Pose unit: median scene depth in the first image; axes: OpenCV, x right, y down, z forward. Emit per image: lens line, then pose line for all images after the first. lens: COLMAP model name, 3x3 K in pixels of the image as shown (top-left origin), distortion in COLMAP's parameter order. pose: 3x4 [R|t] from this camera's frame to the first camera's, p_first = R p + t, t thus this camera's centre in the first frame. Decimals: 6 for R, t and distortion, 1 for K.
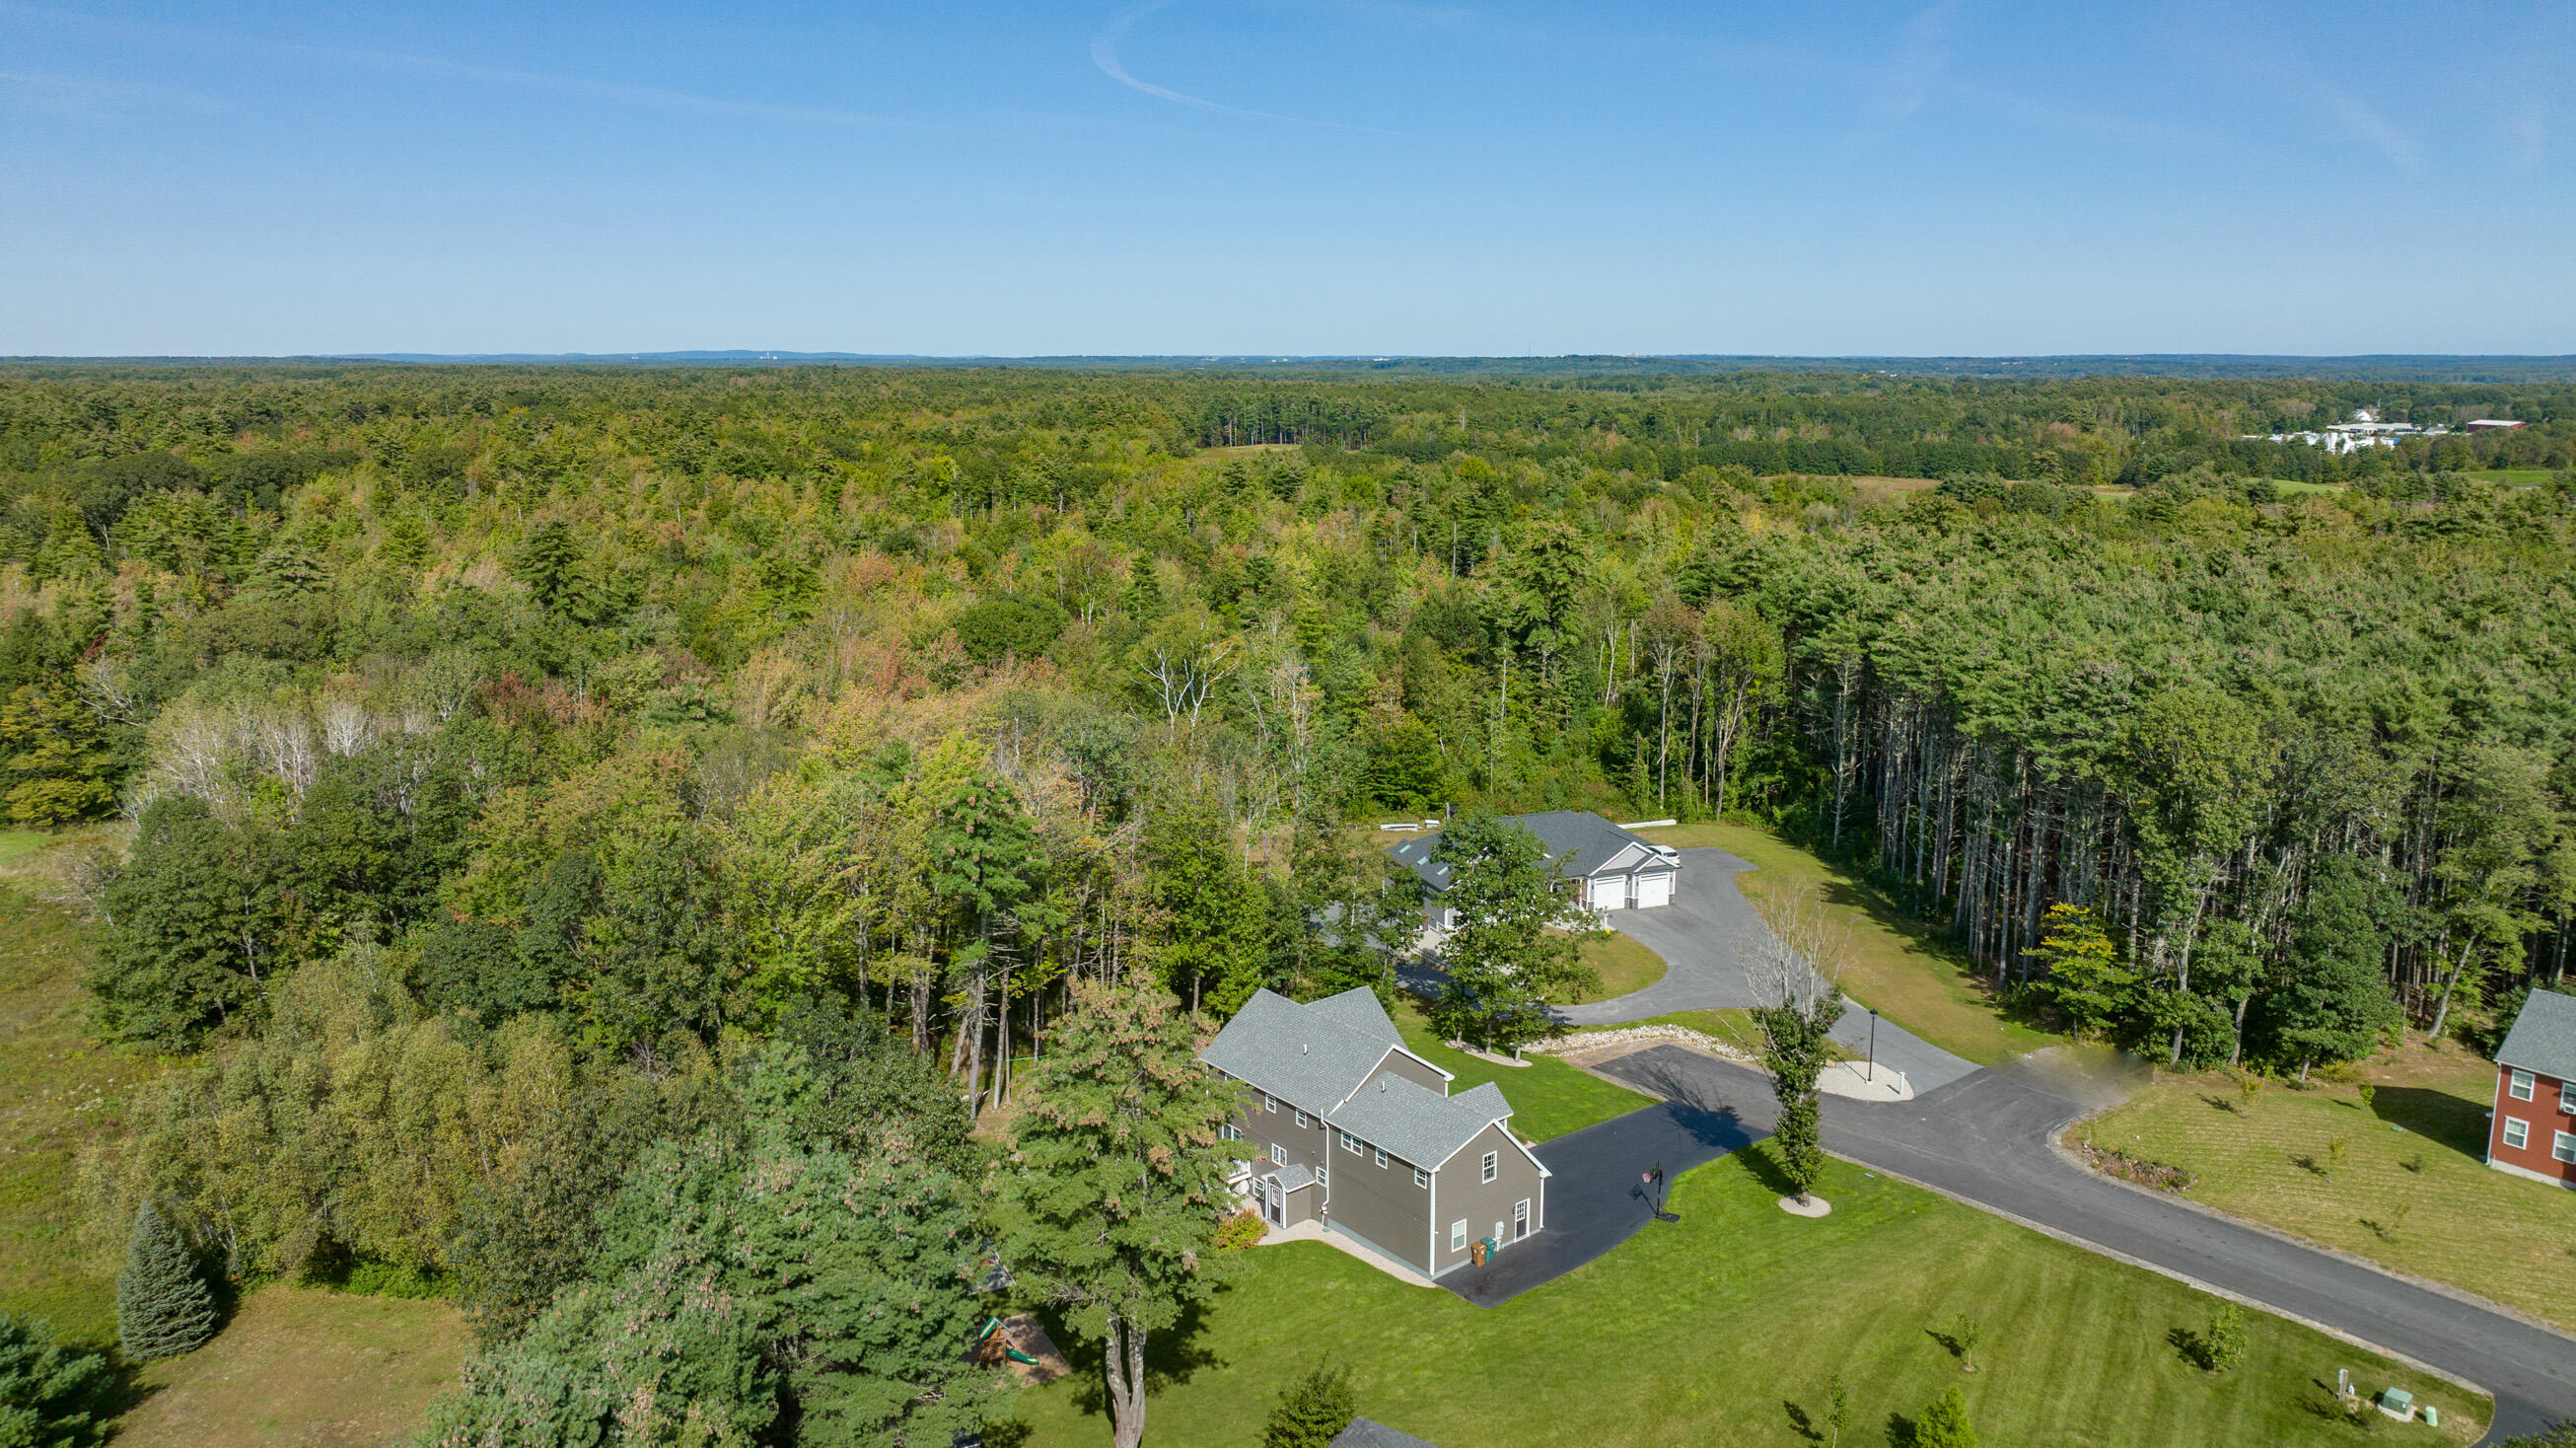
lens RADIAL K [[1784.4, 0, 1292.4], [0, 1784.4, 712.4], [0, 0, 1]] dist [-0.011237, 0.002982]
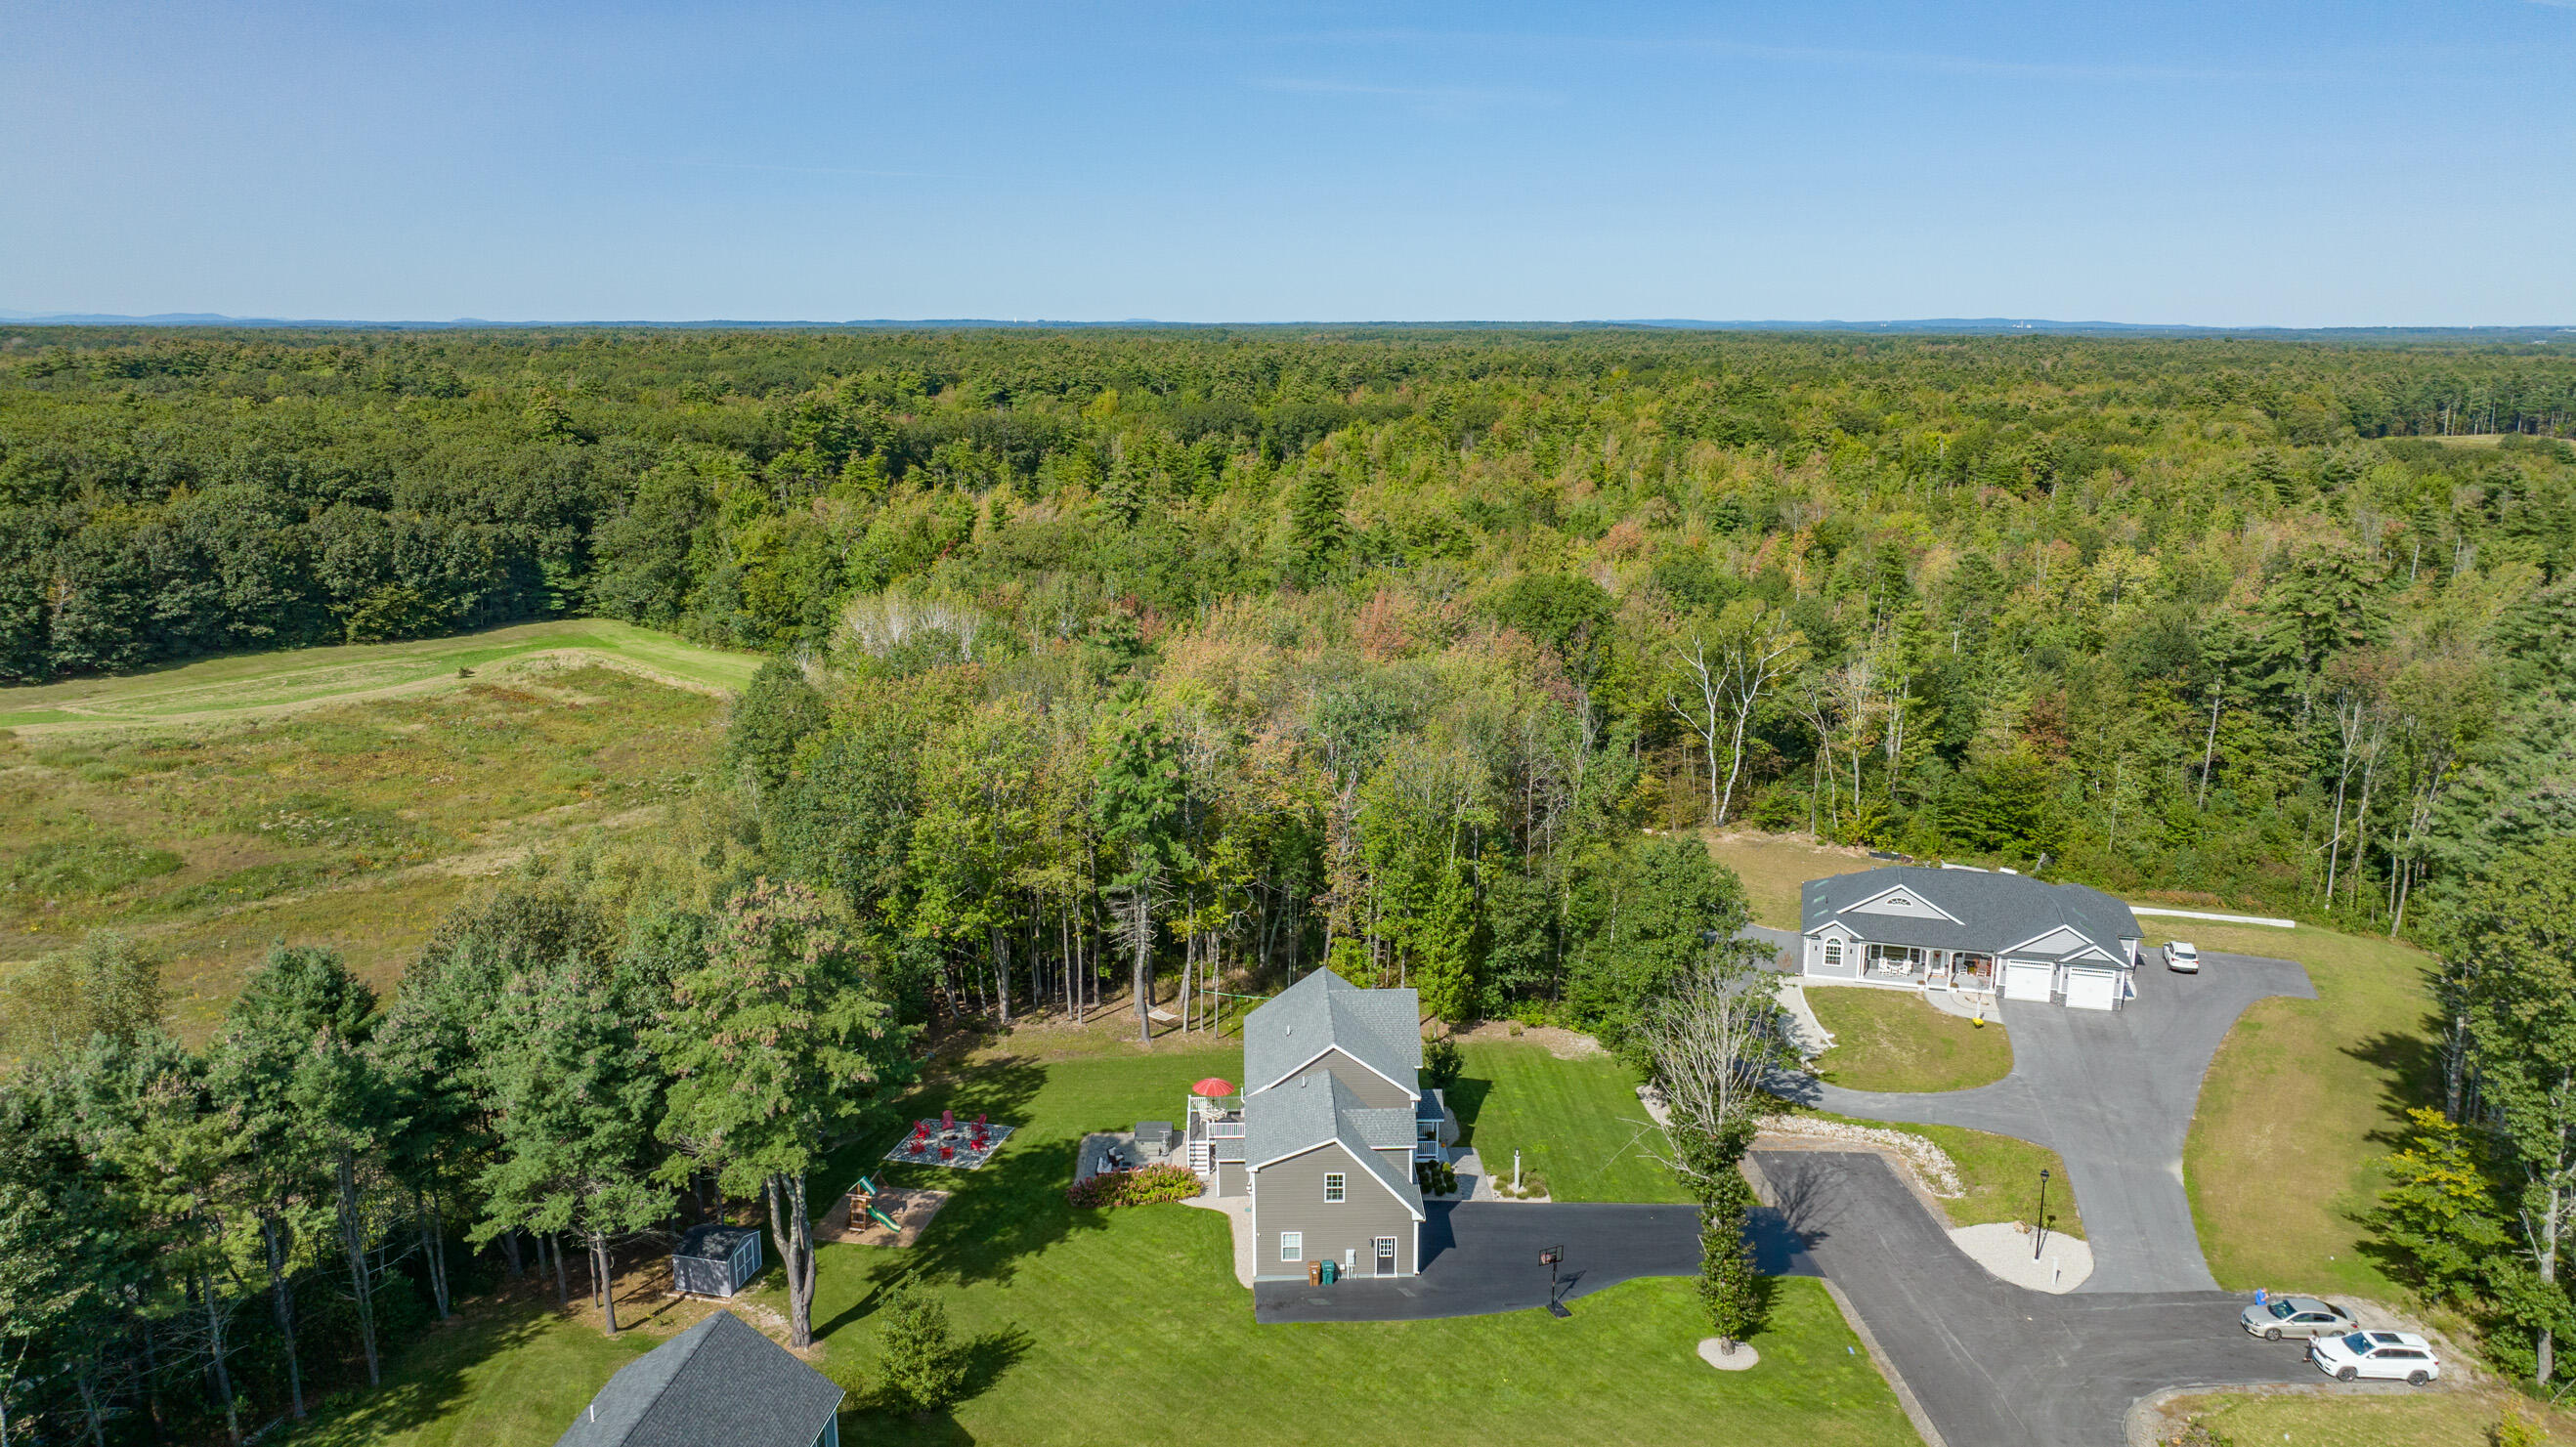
lens RADIAL K [[1766.7, 0, 1288.0], [0, 1766.7, 723.5], [0, 0, 1]] dist [-0.030609, 0.001921]
pose [[0.796319, 0.133420, -0.589978, 0.437071], [-0.117692, 0.990905, 0.065234, -0.035787], [0.593316, 0.017489, 0.804780, 0.156593]]
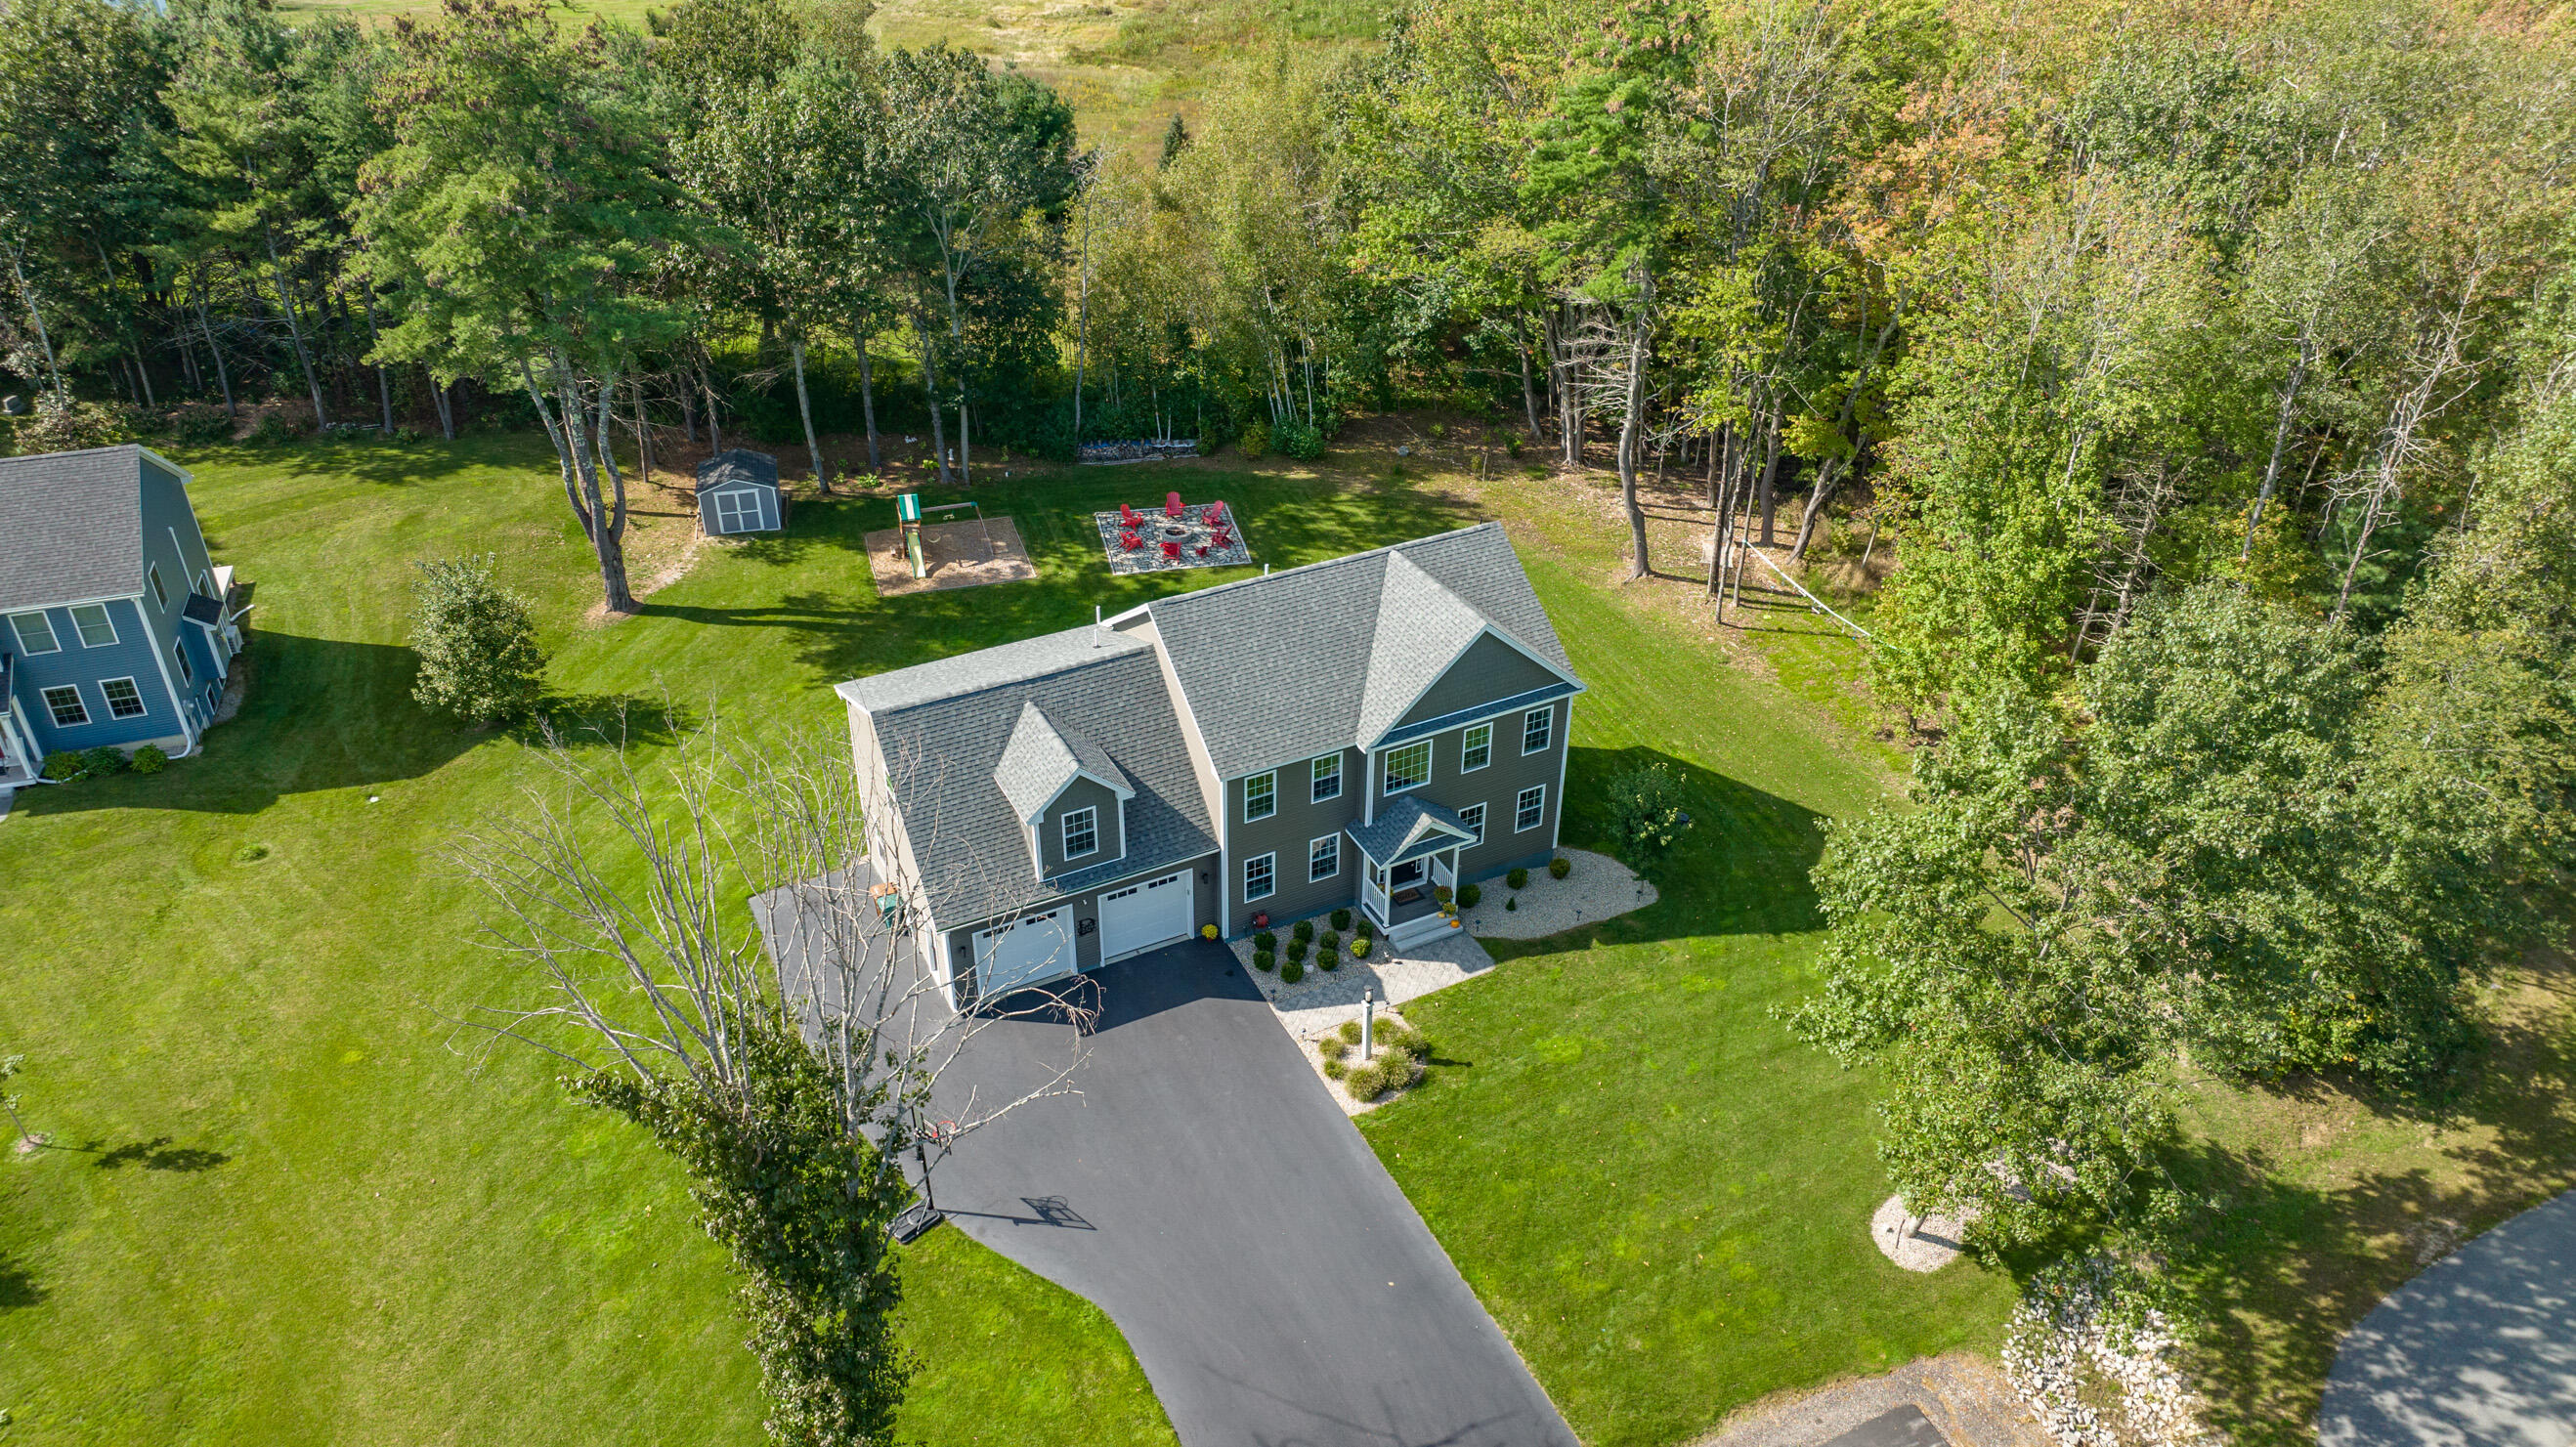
lens RADIAL K [[1784.1, 0, 1292.4], [0, 1784.1, 711.9], [0, 0, 1]] dist [-0.011237, 0.002982]
pose [[-0.191826, 0.531964, -0.824752, 0.371253], [-0.194678, 0.803035, 0.563236, -0.066375], [0.961927, 0.268605, -0.050482, 0.798846]]
